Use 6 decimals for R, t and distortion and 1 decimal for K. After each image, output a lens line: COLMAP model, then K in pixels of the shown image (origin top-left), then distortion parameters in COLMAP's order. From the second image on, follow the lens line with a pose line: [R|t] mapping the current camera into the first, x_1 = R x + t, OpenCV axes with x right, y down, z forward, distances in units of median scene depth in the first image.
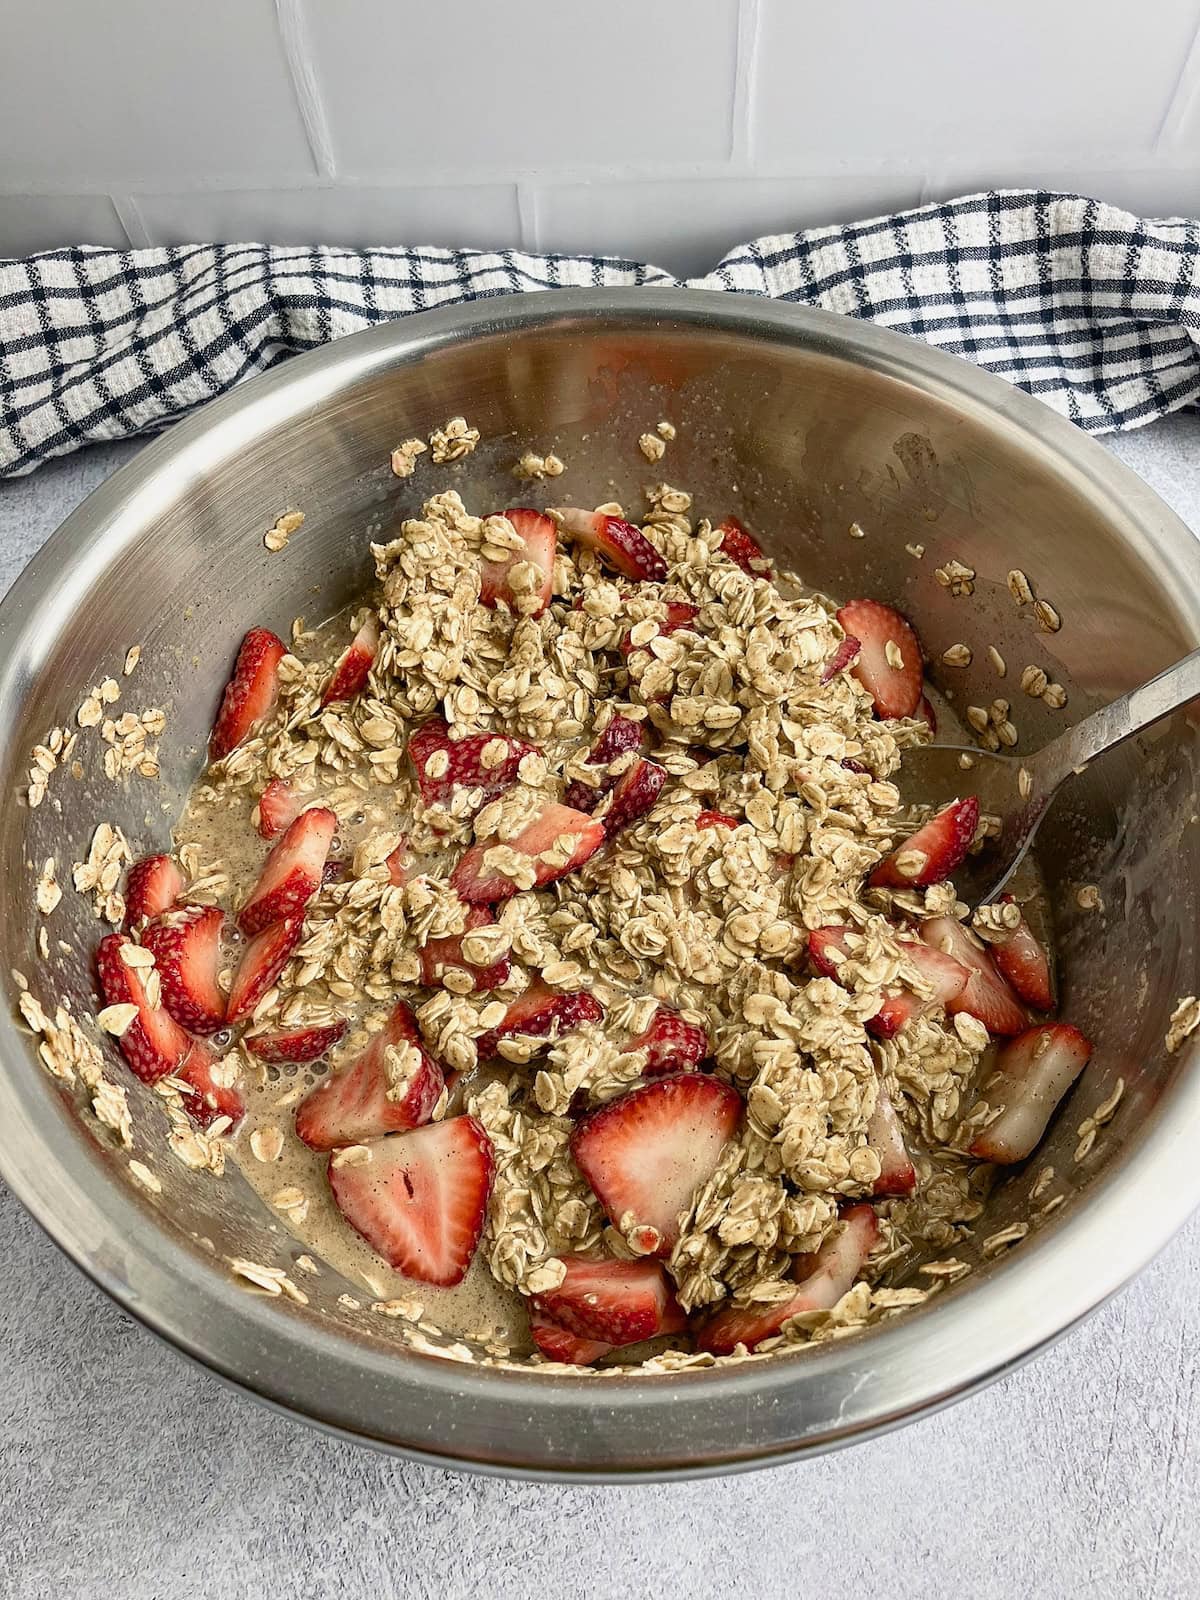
lens RADIAL K [[1373.2, 0, 604.2], [0, 1373.2, 801.9], [0, 0, 1]] dist [-0.004987, 0.018699]
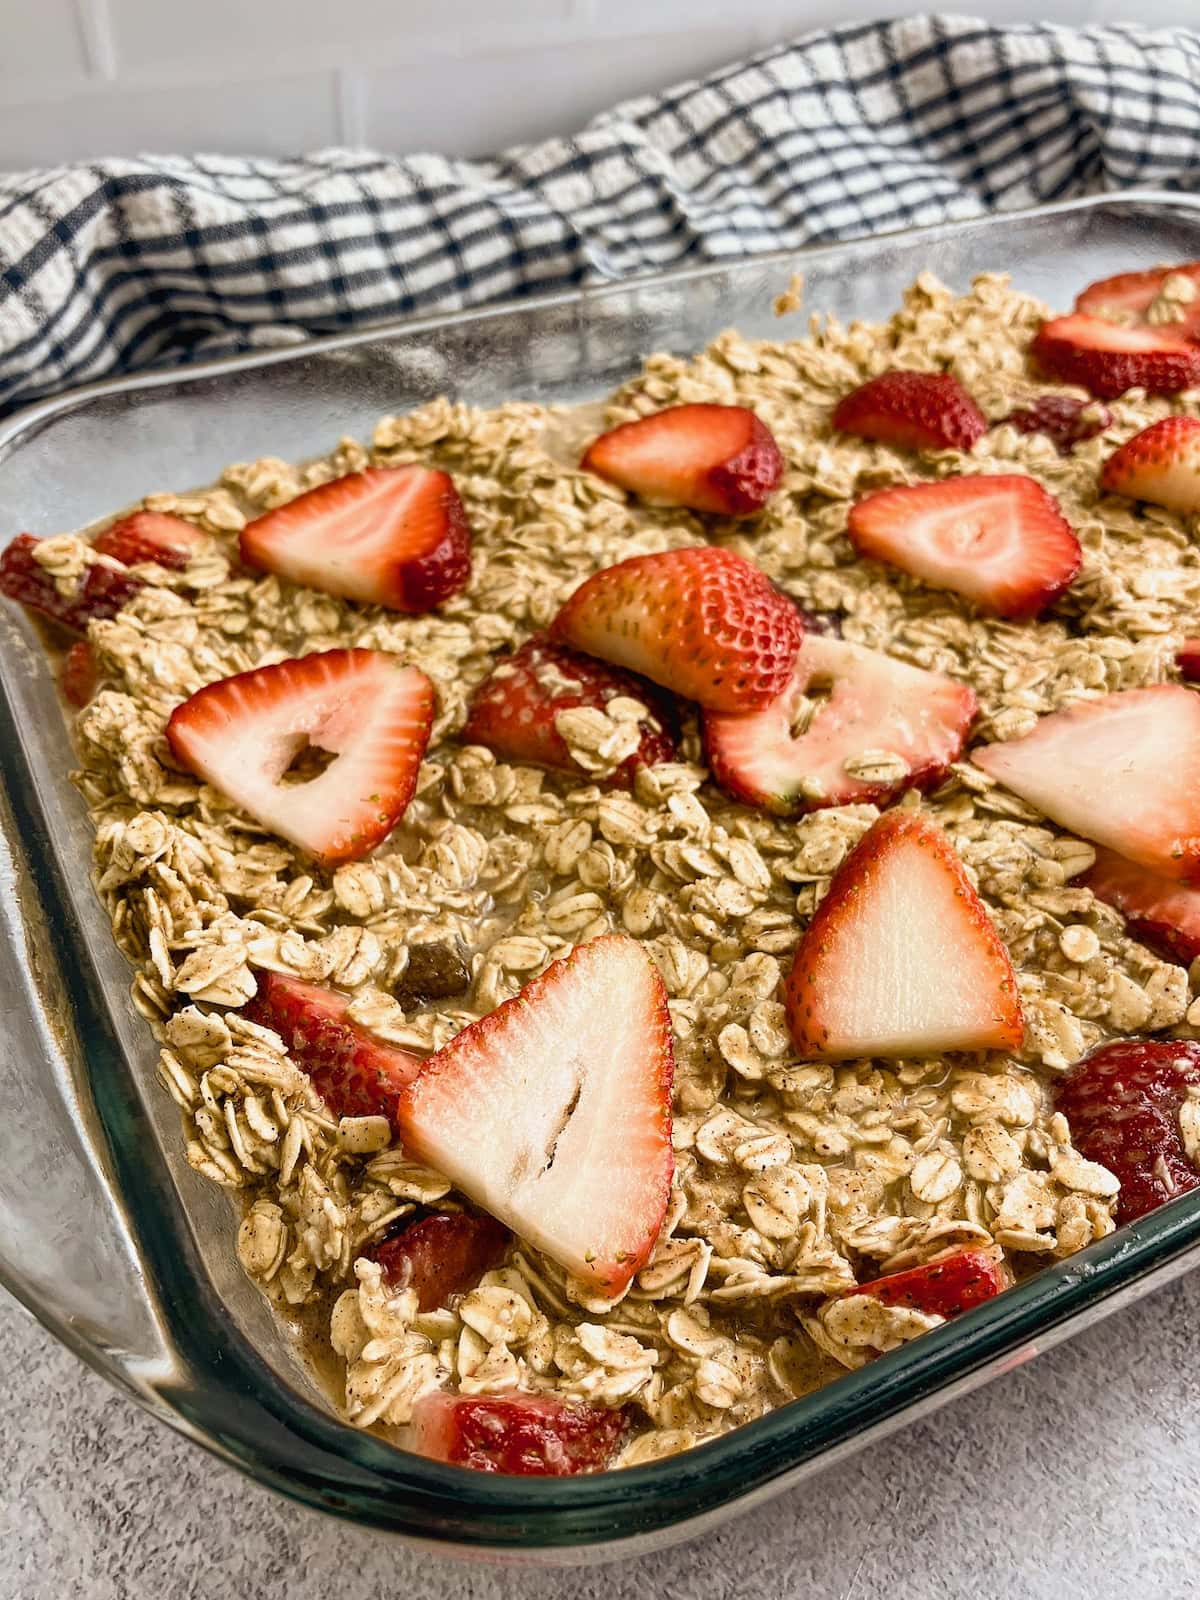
lens RADIAL K [[1362.2, 0, 612.1], [0, 1362.2, 801.4], [0, 0, 1]] dist [0.003822, -0.003390]
pose [[0.885580, -0.274864, 0.374429, -0.354136], [0.355785, 0.919636, -0.166391, 0.153107], [-0.298604, 0.280569, 0.912204, 0.332946]]
